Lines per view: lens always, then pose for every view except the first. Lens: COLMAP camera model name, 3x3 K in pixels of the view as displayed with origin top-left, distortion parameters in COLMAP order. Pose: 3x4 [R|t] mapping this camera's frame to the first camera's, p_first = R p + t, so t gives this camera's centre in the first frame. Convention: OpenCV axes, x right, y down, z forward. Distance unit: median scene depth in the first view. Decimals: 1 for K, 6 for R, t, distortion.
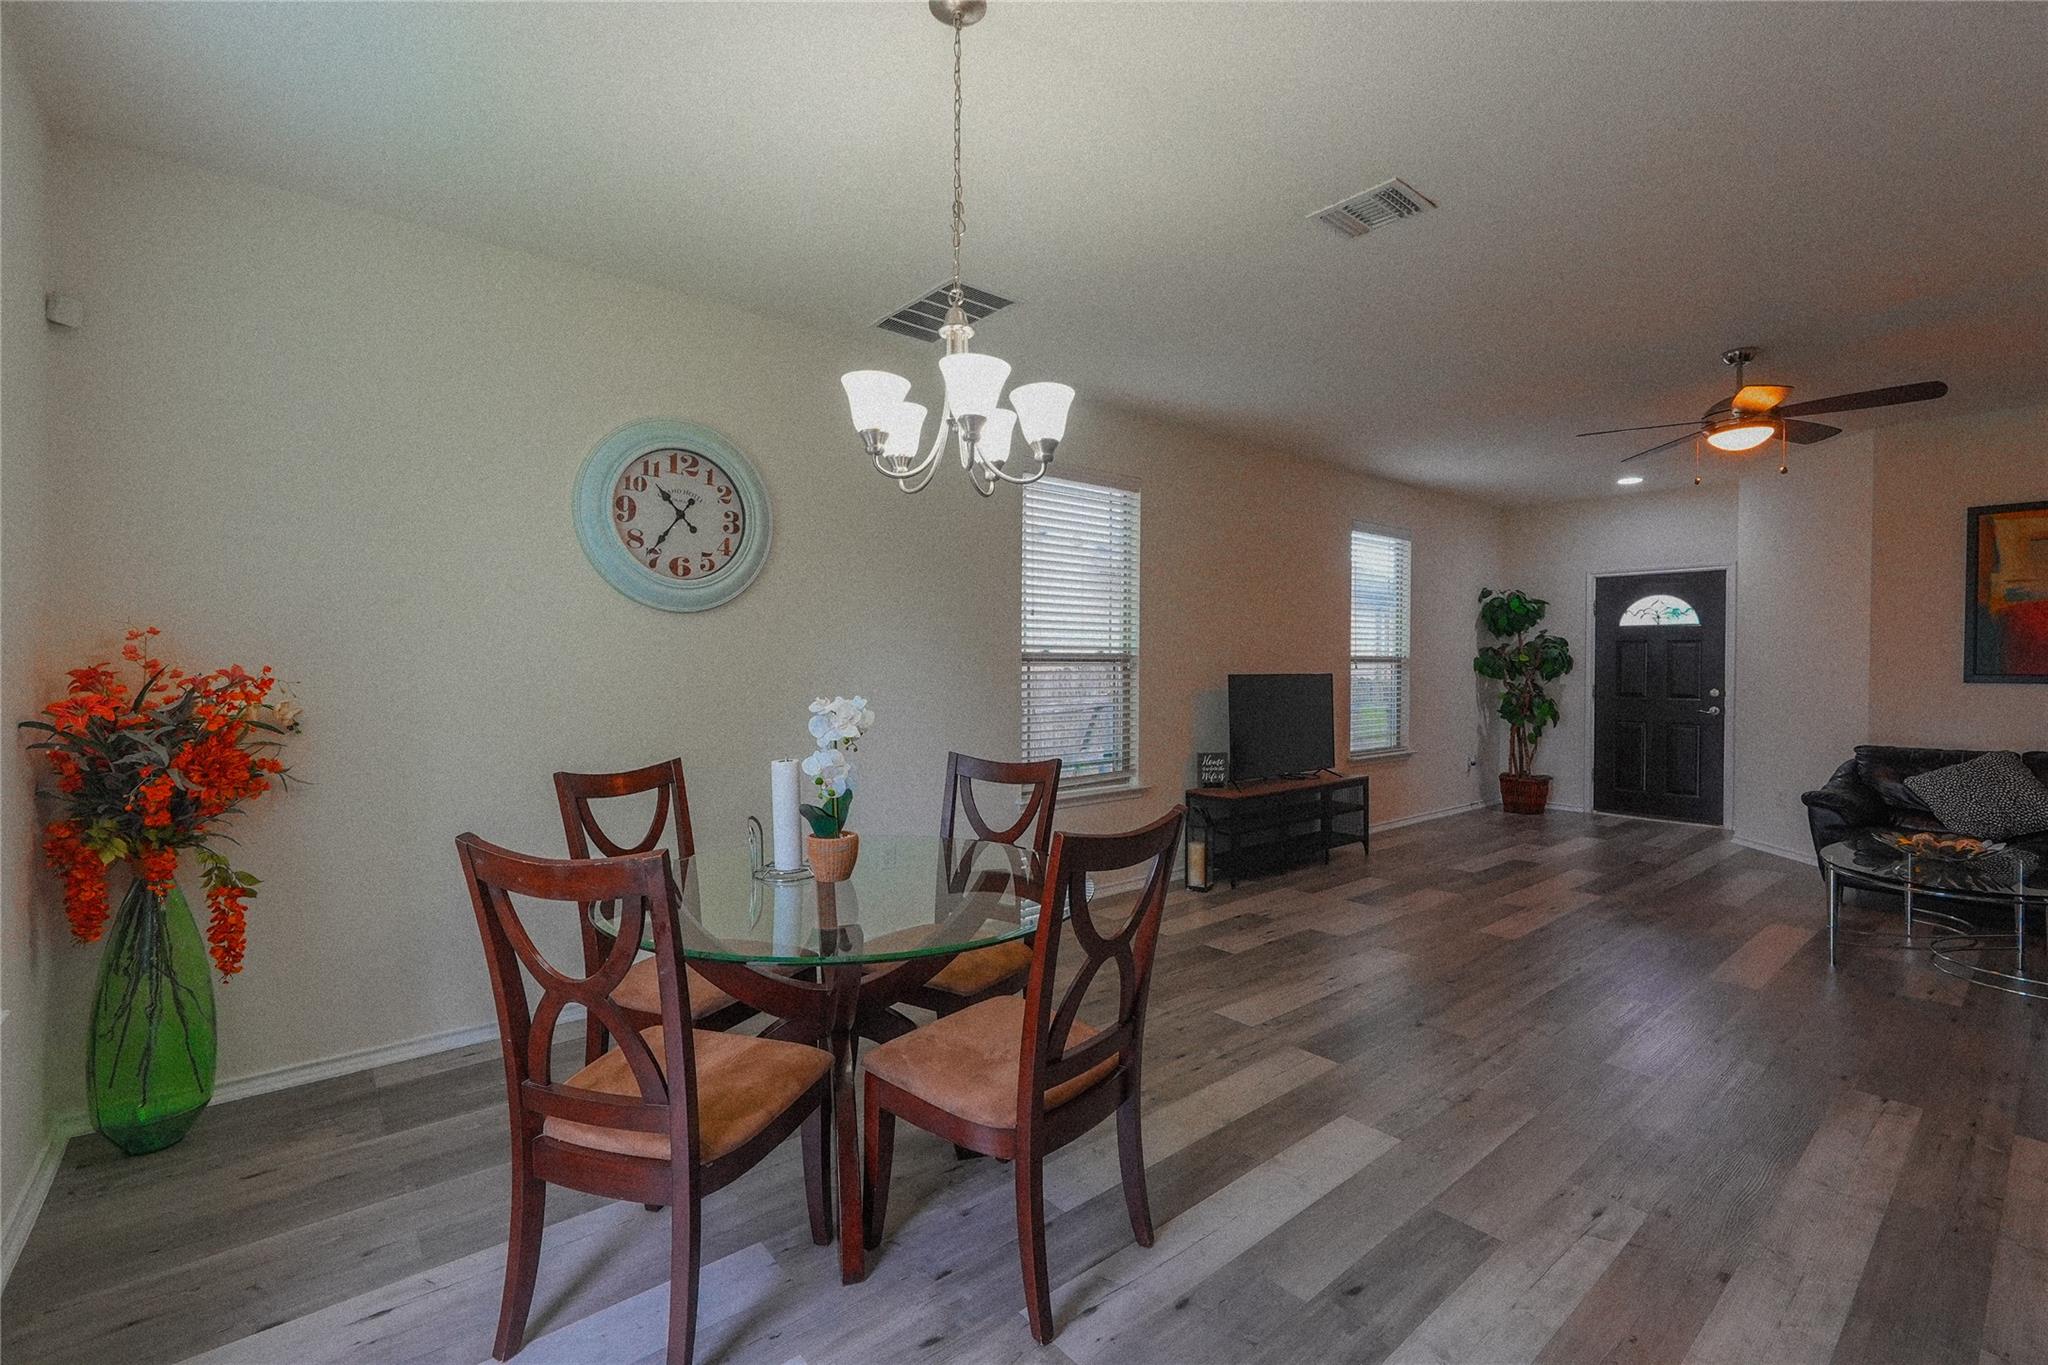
lens RADIAL K [[895.3, 0, 1022.4], [0, 895.3, 671.8], [0, 0, 1]] dist [-0.002299, 0.000024]
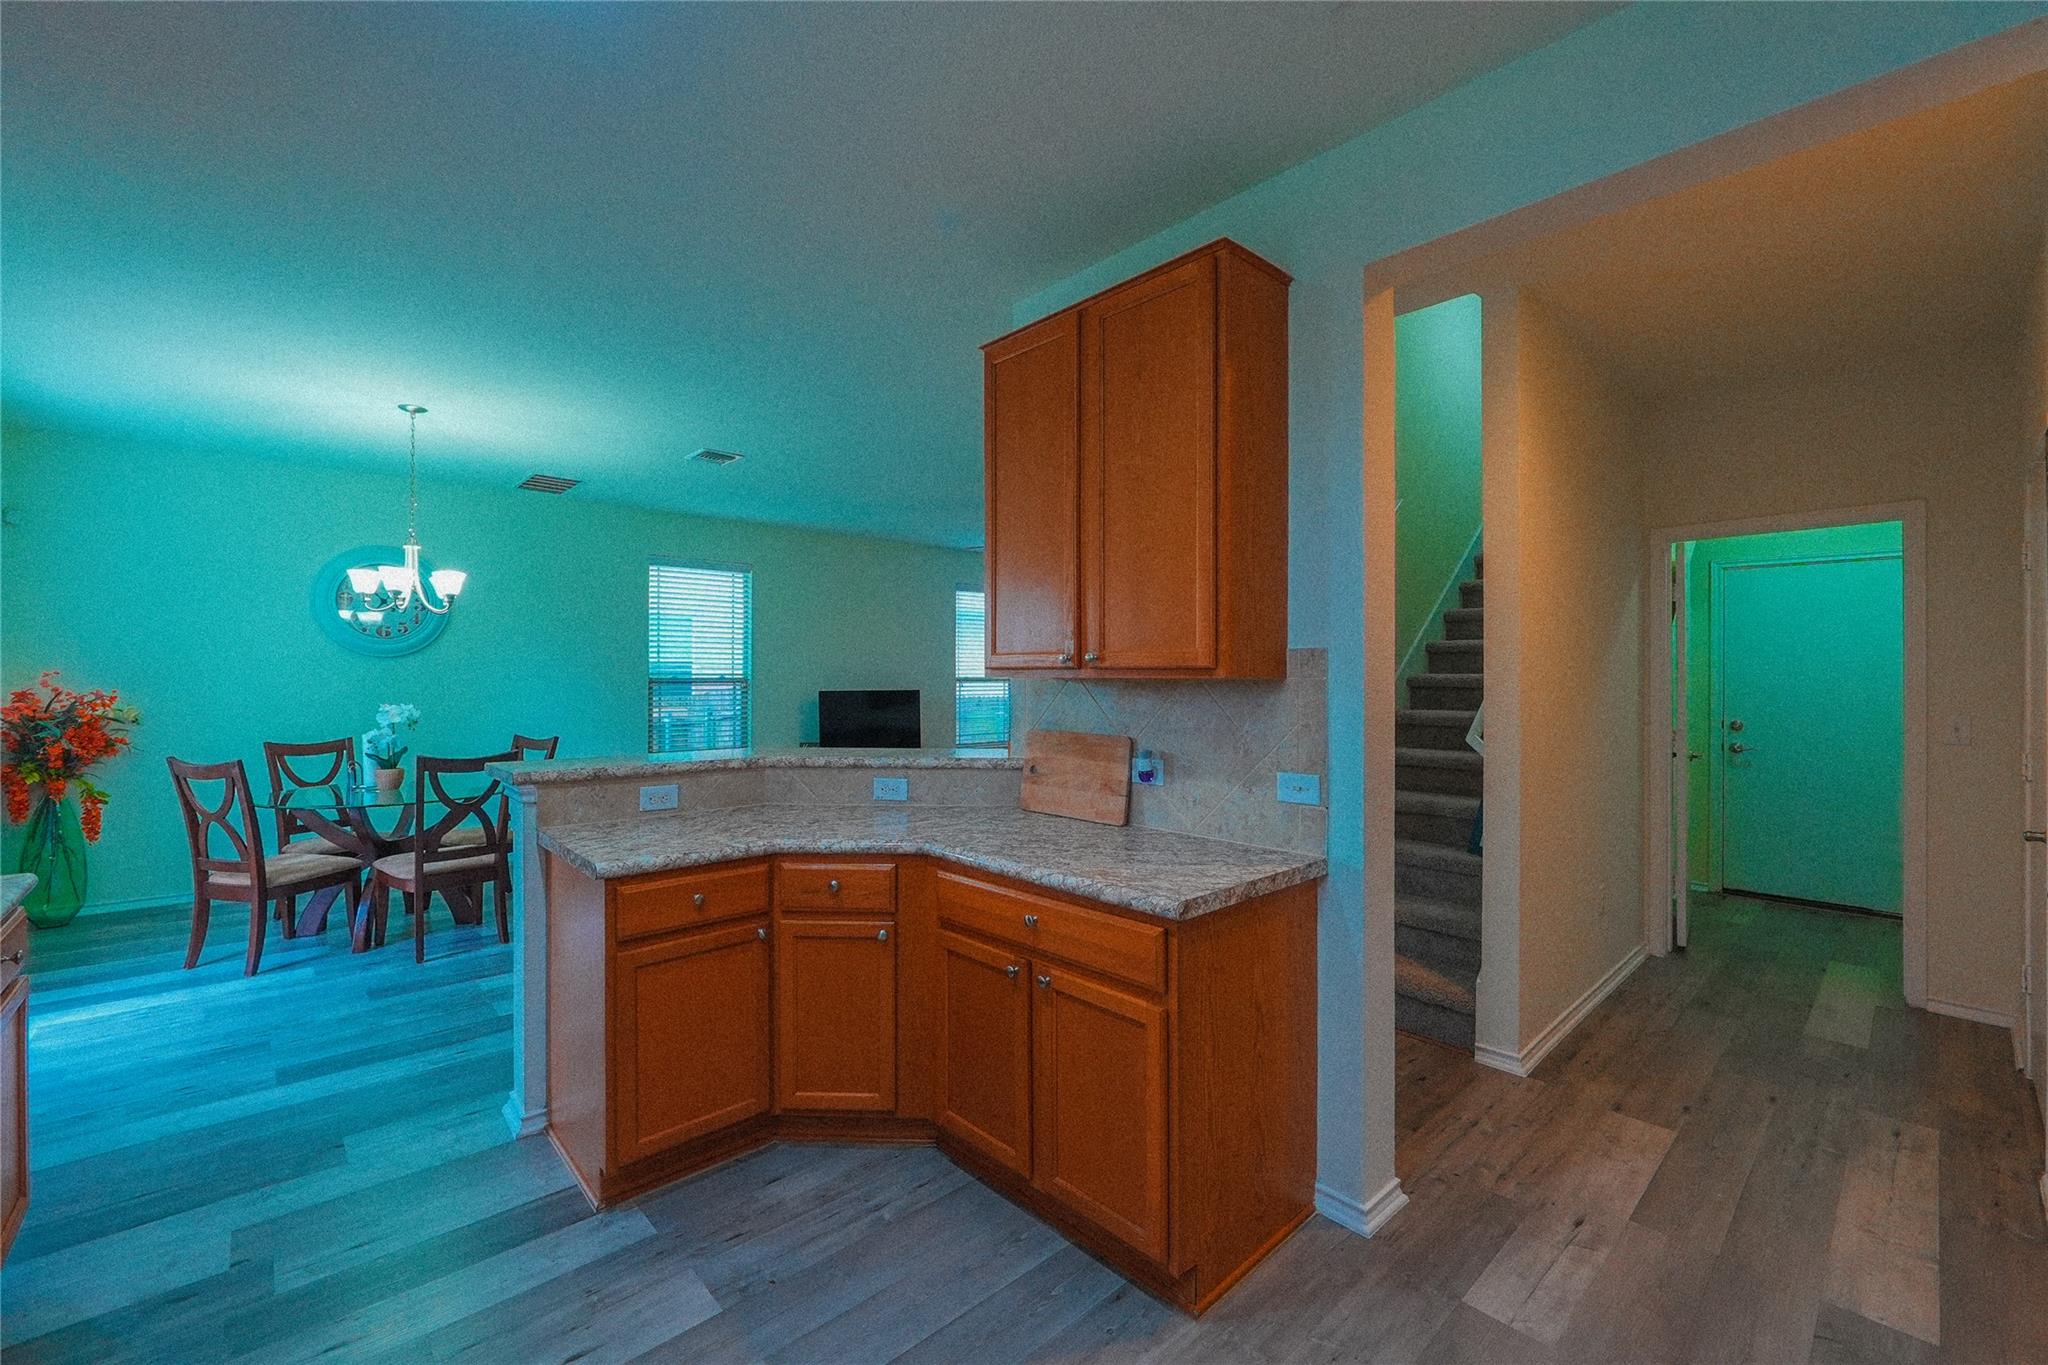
lens RADIAL K [[845.4, 0, 1039.3], [0, 845.4, 672.1], [0, 0, 1]] dist [-0.005875, -0.000994]
pose [[0.998109, -0.002008, 0.061444, 0.395691], [0.003053, 0.999852, -0.016923, -0.002904], [-0.061401, 0.017078, 0.997967, -0.359306]]
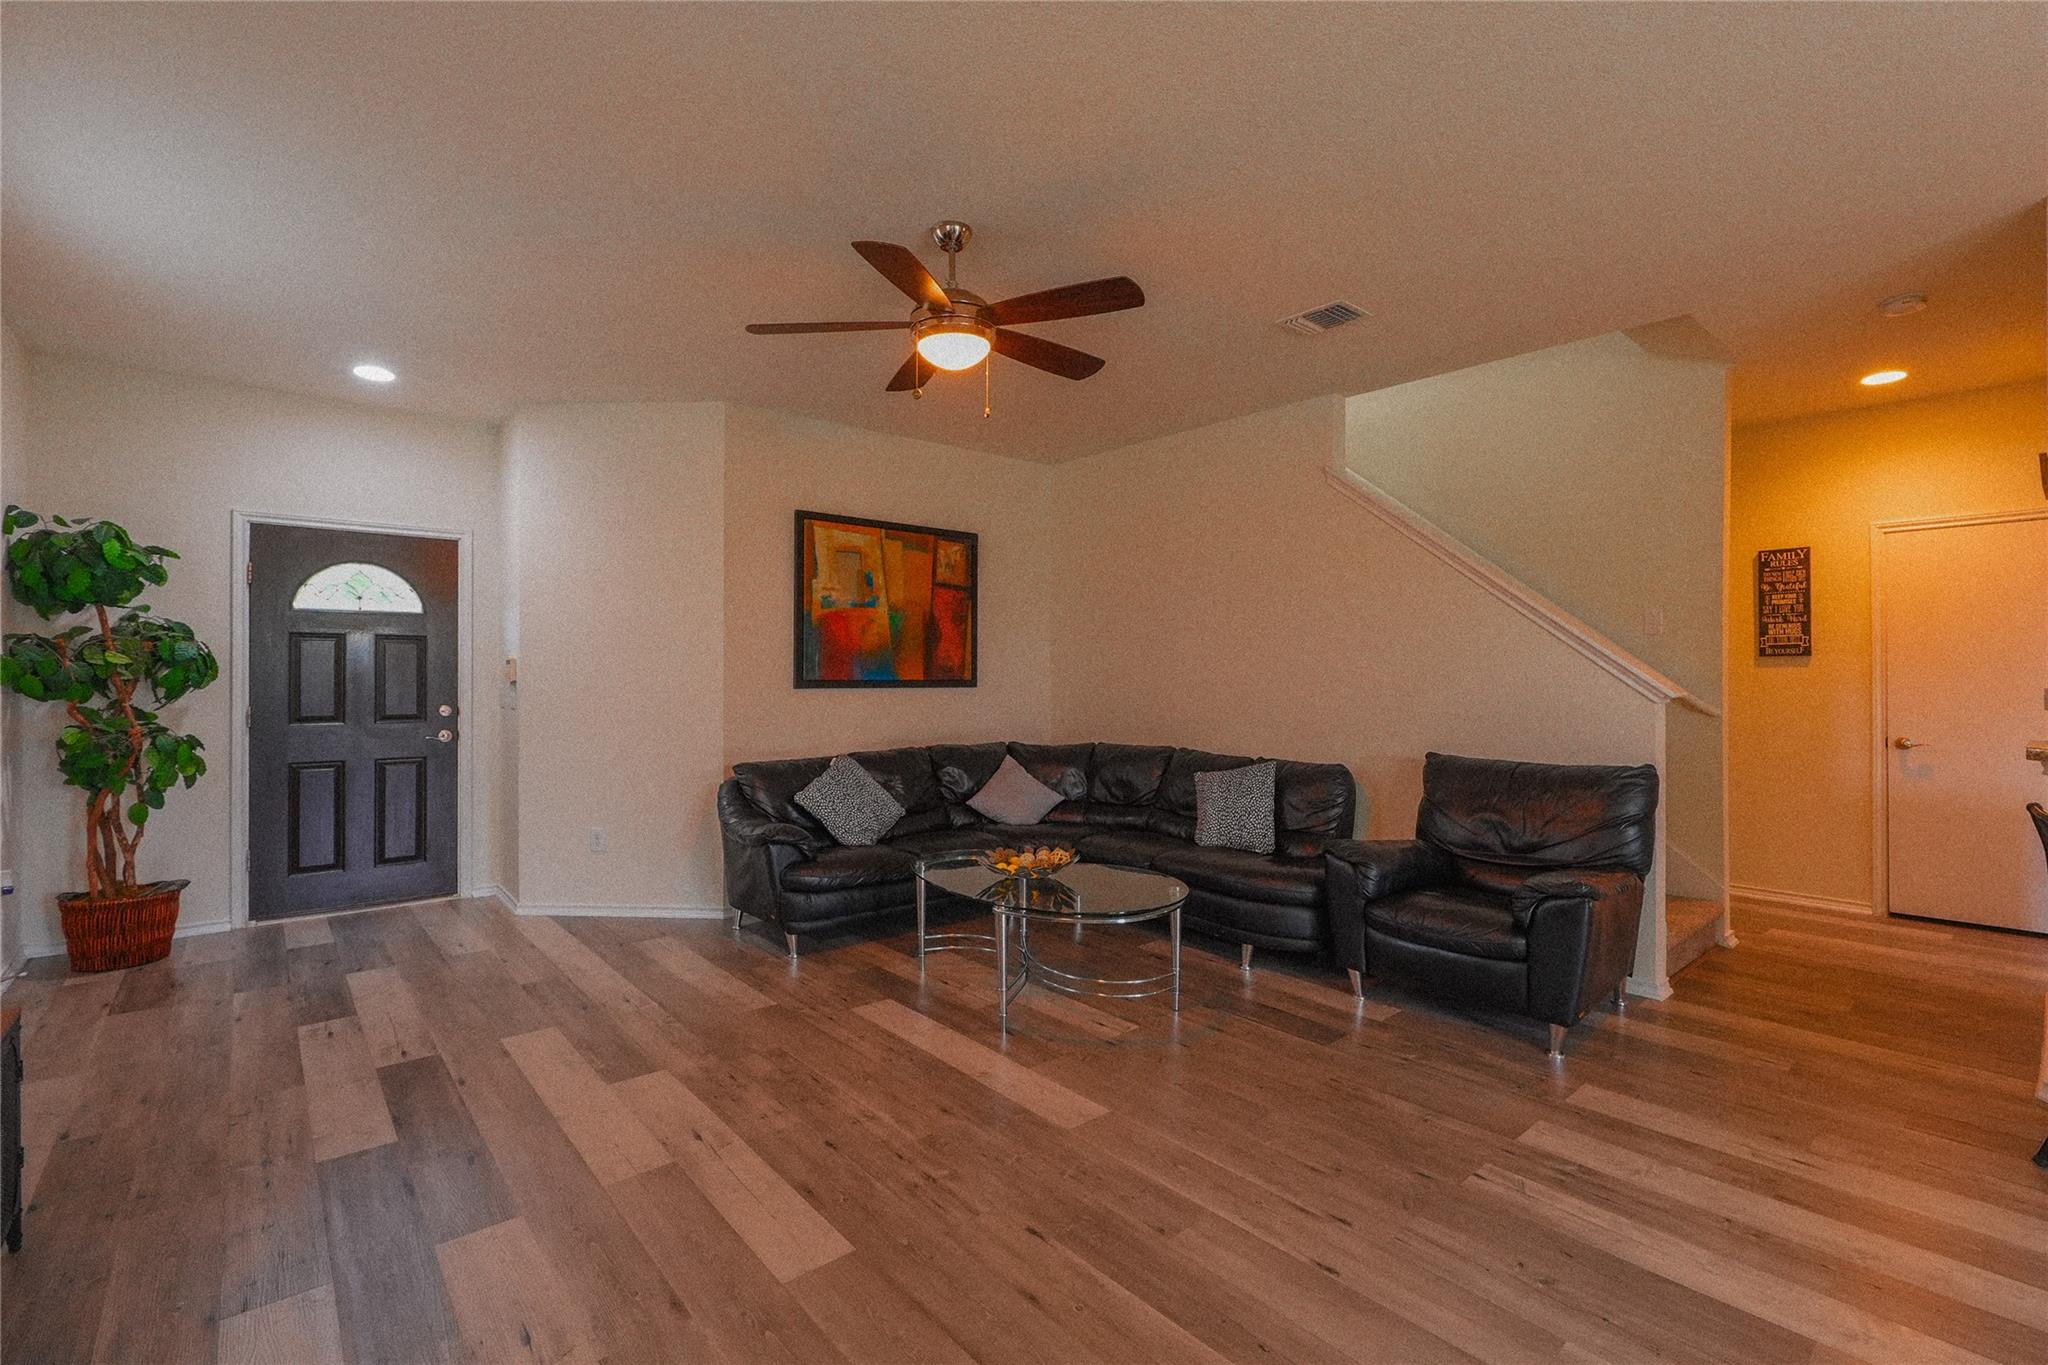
lens RADIAL K [[895.3, 0, 1016.4], [0, 895.3, 676.8], [0, 0, 1]] dist [-0.002299, 0.000024]
pose [[-0.015662, -0.004274, 0.999868, 0.054908], [0.011558, 0.999923, 0.004455, -0.001726], [-0.999811, 0.011626, -0.015612, 0.557731]]
